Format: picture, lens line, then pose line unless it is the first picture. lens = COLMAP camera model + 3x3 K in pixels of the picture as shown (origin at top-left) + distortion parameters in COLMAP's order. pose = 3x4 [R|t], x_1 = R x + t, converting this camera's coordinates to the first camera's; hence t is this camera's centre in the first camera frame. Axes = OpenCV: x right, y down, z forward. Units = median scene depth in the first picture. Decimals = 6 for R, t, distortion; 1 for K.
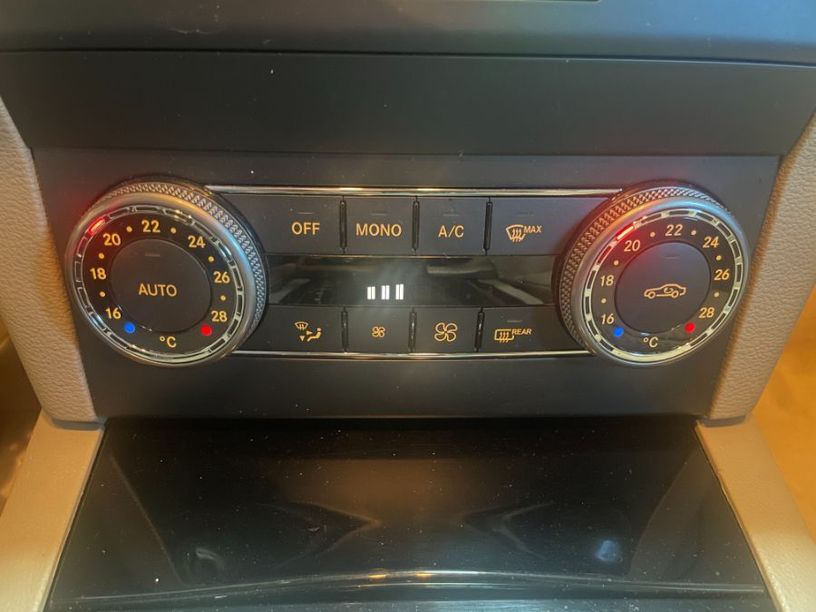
lens RADIAL K [[608.8, 0, 402.4], [0, 608.8, 309.2], [0, 0, 1]] dist [0.082823, -0.098992]
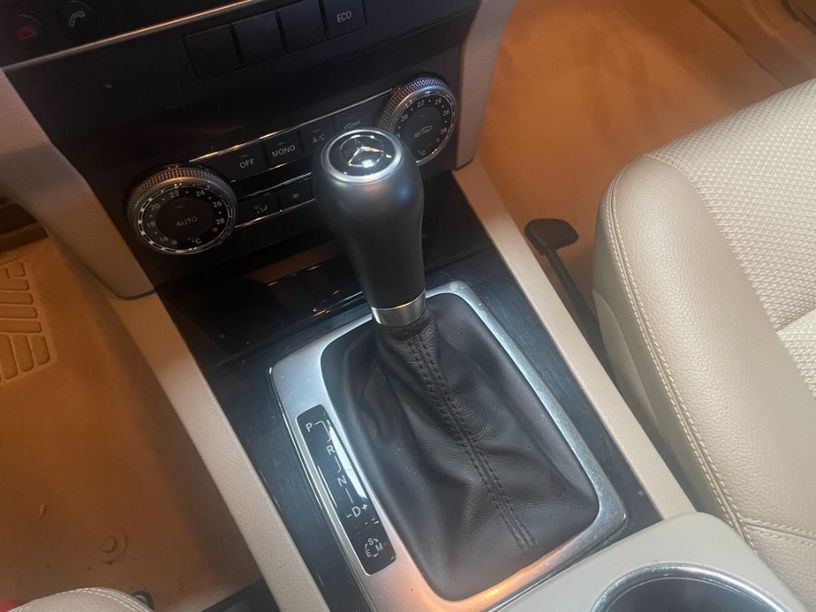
lens RADIAL K [[608.8, 0, 402.4], [0, 608.8, 309.2], [0, 0, 1]] dist [0.082823, -0.098992]
pose [[0.896847, -0.389695, 0.209292, -0.300659], [0.244656, 0.831192, 0.499263, -0.585822], [-0.368522, -0.396558, 0.840793, -0.943848]]
